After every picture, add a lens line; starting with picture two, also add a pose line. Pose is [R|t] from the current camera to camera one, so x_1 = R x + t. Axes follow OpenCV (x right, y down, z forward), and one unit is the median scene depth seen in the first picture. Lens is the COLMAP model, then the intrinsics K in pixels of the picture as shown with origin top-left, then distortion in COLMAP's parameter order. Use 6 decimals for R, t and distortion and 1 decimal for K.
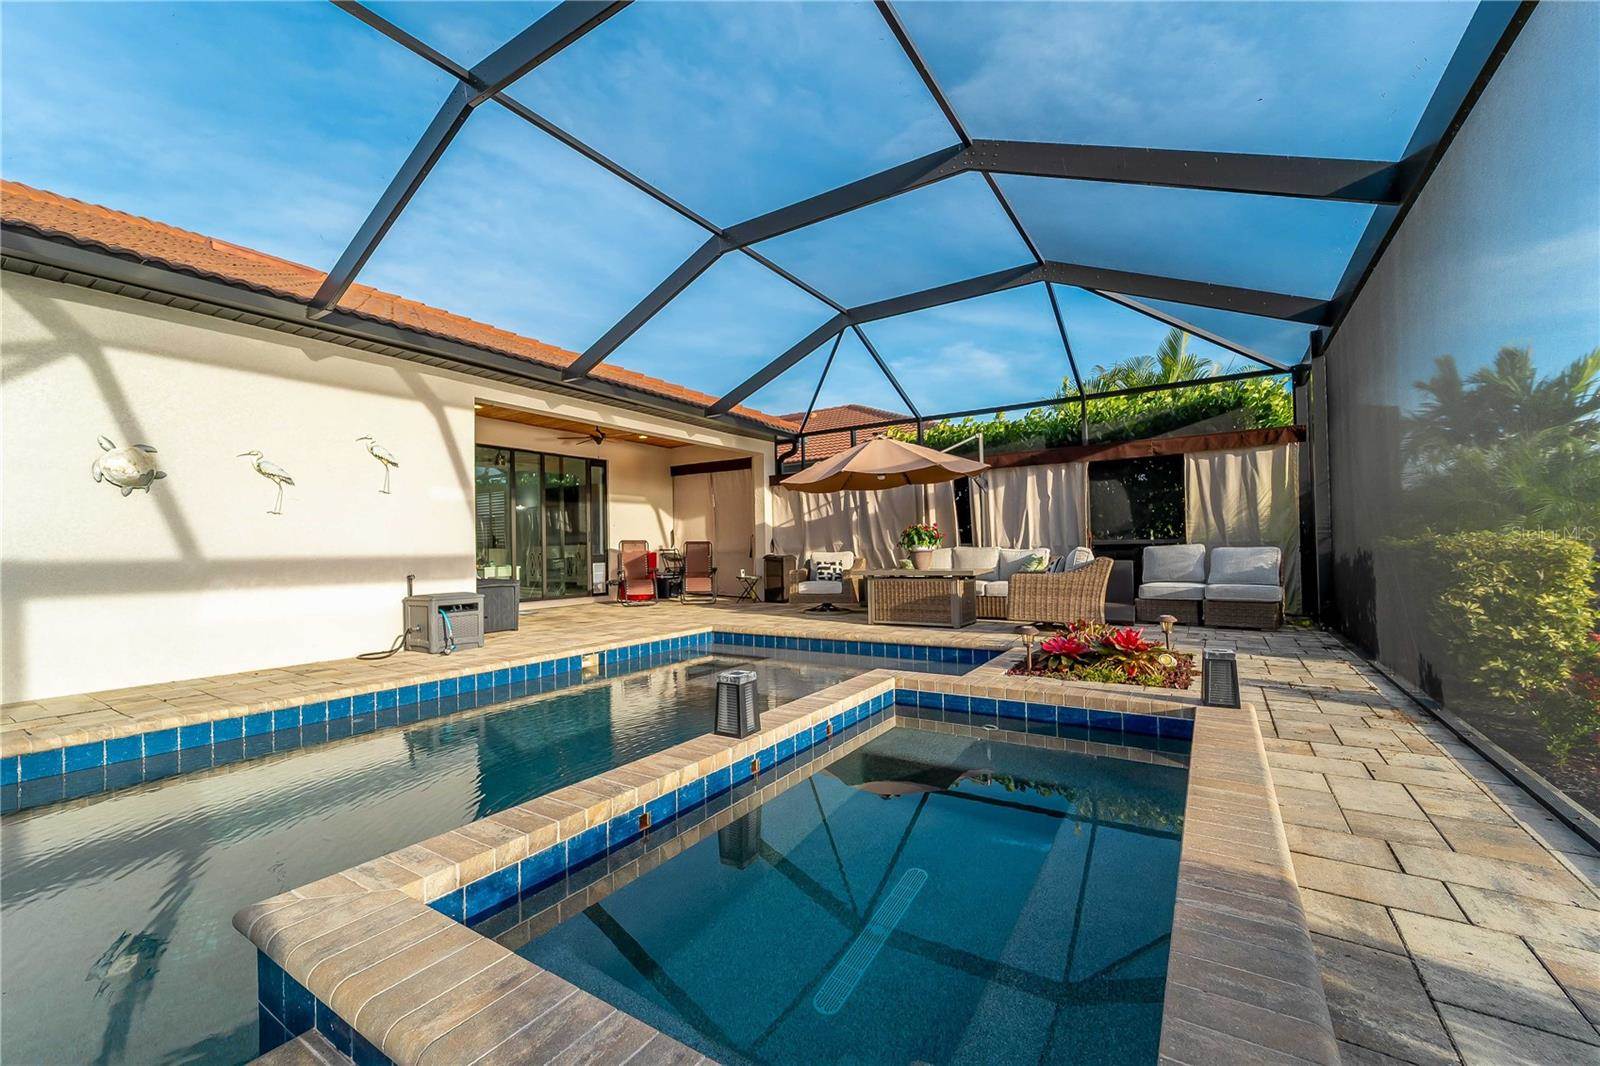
lens RADIAL K [[643.4, 0, 800.0], [0, 643.4, 533.0], [0, 0, 1]] dist [0.000564, -0.000311]
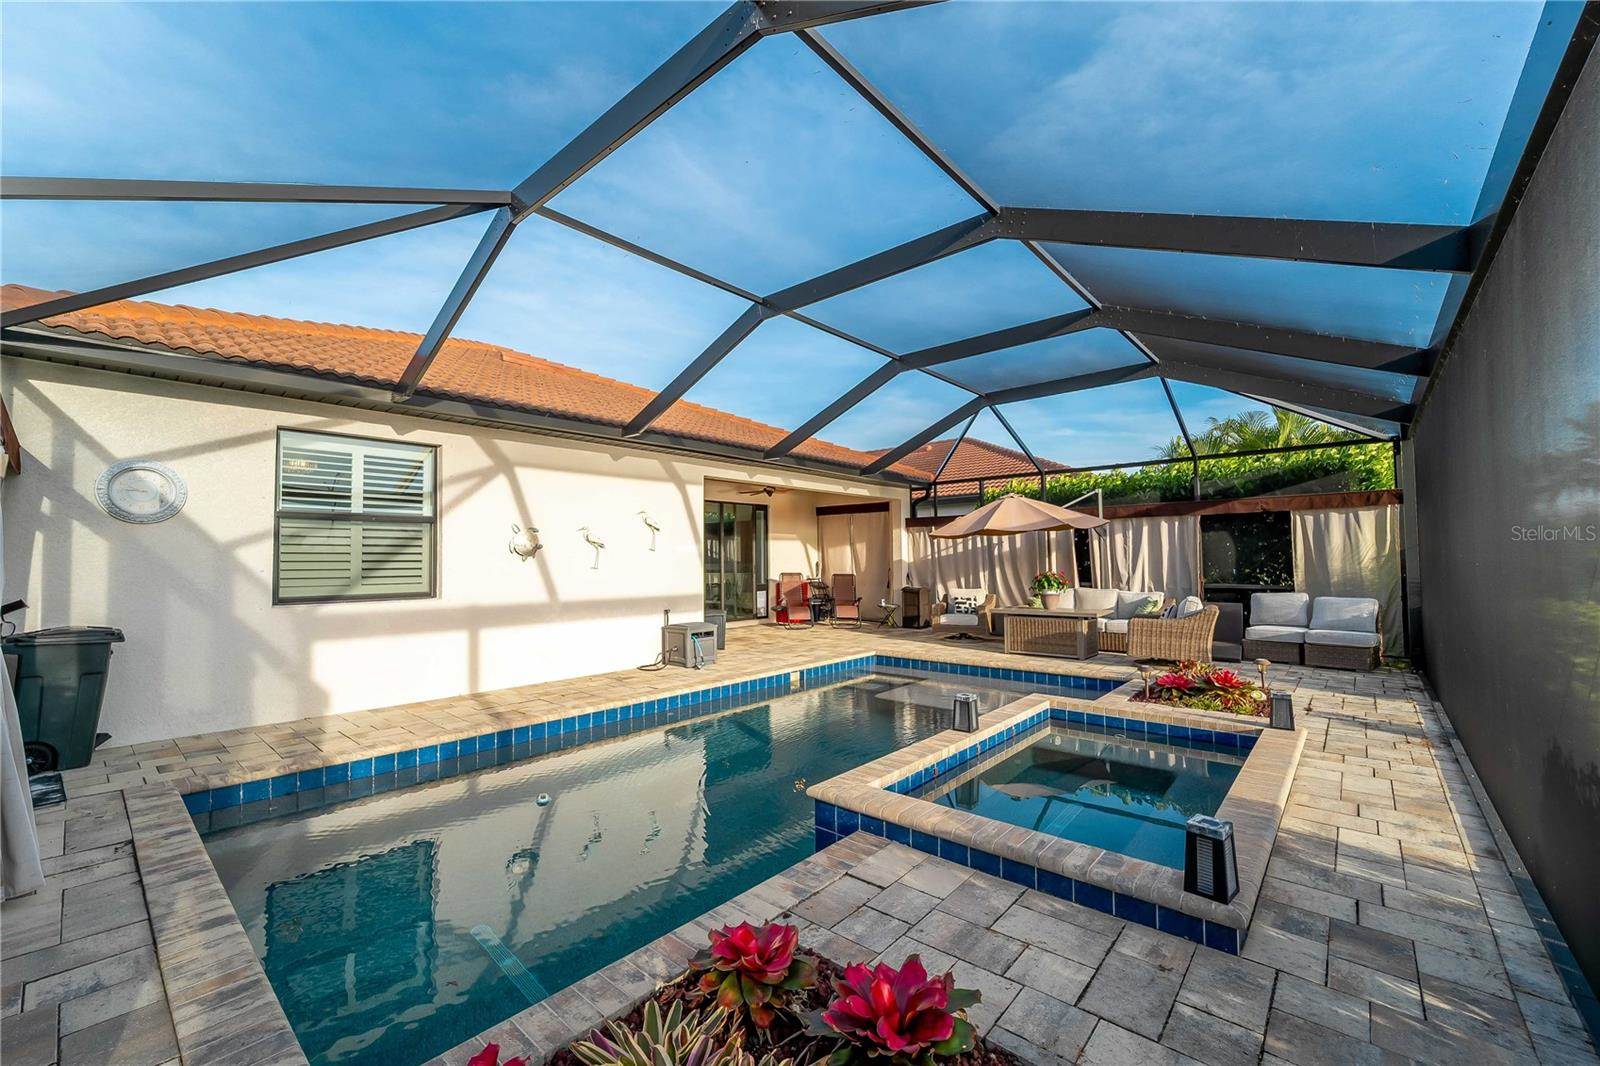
lens RADIAL K [[643.4, 0, 800.0], [0, 643.4, 533.0], [0, 0, 1]] dist [0.000564, -0.000311]
pose [[0.989186, 0.003676, -0.146618, -0.101676], [-0.006181, 0.999843, -0.016629, -0.064892], [0.146534, 0.017355, 0.989053, -0.272636]]
